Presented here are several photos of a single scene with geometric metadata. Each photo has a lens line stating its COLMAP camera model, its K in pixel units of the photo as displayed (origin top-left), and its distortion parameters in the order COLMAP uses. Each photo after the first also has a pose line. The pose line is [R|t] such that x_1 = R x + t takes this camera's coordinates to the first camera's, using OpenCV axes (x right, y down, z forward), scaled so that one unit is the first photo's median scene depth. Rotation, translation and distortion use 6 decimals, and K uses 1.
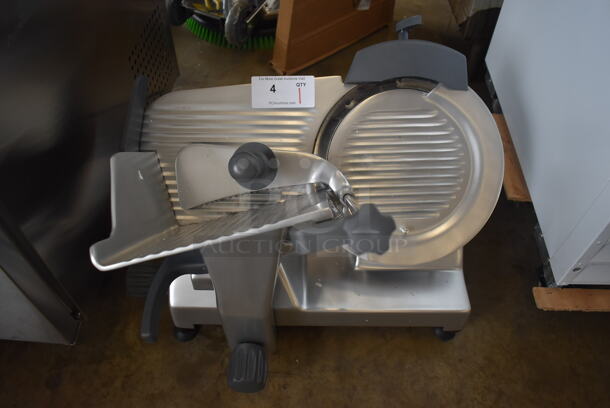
lens RADIAL K [[470.4, 0, 305.0], [0, 470.4, 204.0], [0, 0, 1]] dist [-0.086648, 0.002053]
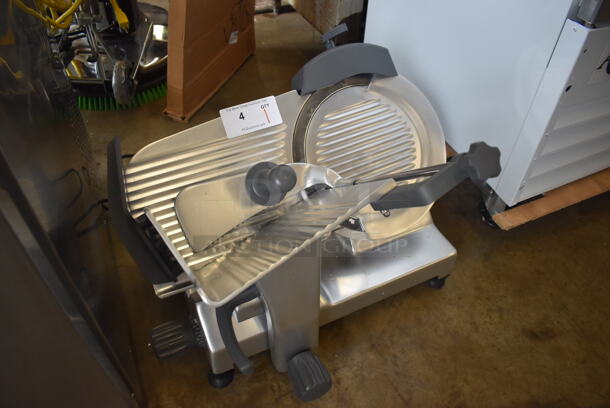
lens RADIAL K [[470.4, 0, 305.0], [0, 470.4, 204.0], [0, 0, 1]] dist [-0.086648, 0.002053]
pose [[0.895629, -0.311198, 0.317813, -0.320533], [0.335210, 0.941878, -0.022383, 0.012653], [-0.292375, 0.126581, 0.947889, -0.023751]]
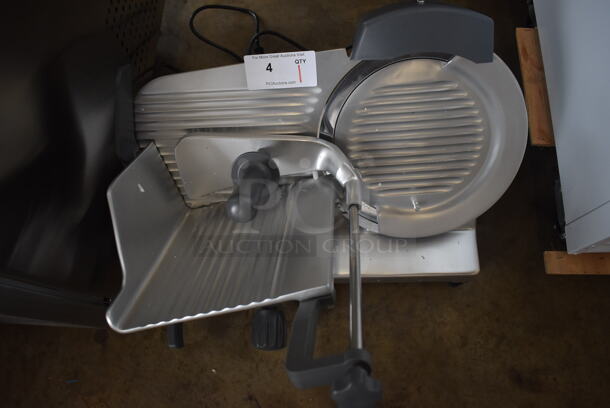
lens RADIAL K [[470.4, 0, 305.0], [0, 470.4, 204.0], [0, 0, 1]] dist [-0.086648, 0.002053]
pose [[0.996840, -0.039889, -0.068694, 0.046949], [0.062743, 0.925738, 0.372925, -0.314356], [0.048717, -0.376056, 0.925315, 0.082232]]
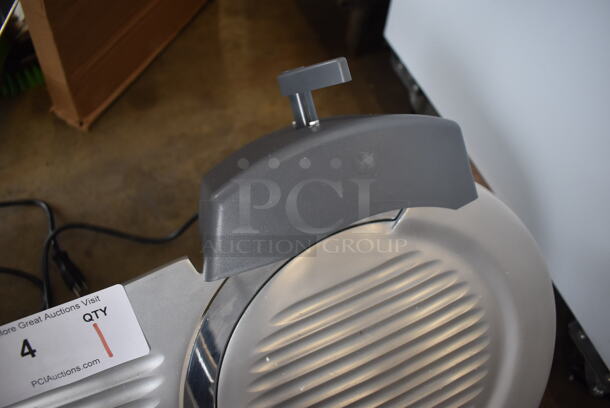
lens RADIAL K [[470.4, 0, 305.0], [0, 470.4, 204.0], [0, 0, 1]] dist [-0.086648, 0.002053]
pose [[0.916270, -0.318964, 0.242304, 0.080842], [0.286016, 0.944478, 0.161726, -0.331606], [-0.280436, -0.078881, 0.956626, 0.567271]]
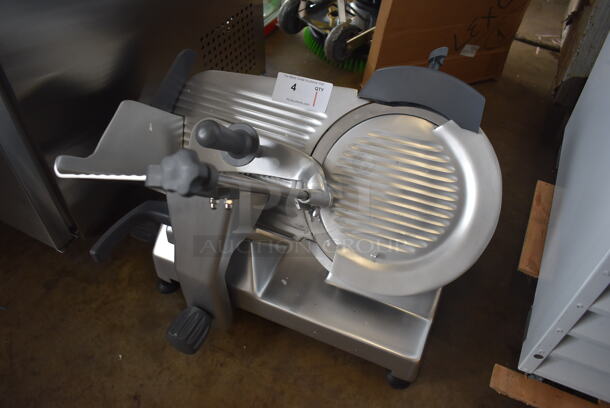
lens RADIAL K [[470.4, 0, 305.0], [0, 470.4, 204.0], [0, 0, 1]] dist [-0.086648, 0.002053]
pose [[0.915508, 0.291027, -0.277758, 0.309425], [-0.311688, 0.949634, -0.032346, 0.030713], [0.254355, 0.116187, 0.960106, 0.014749]]
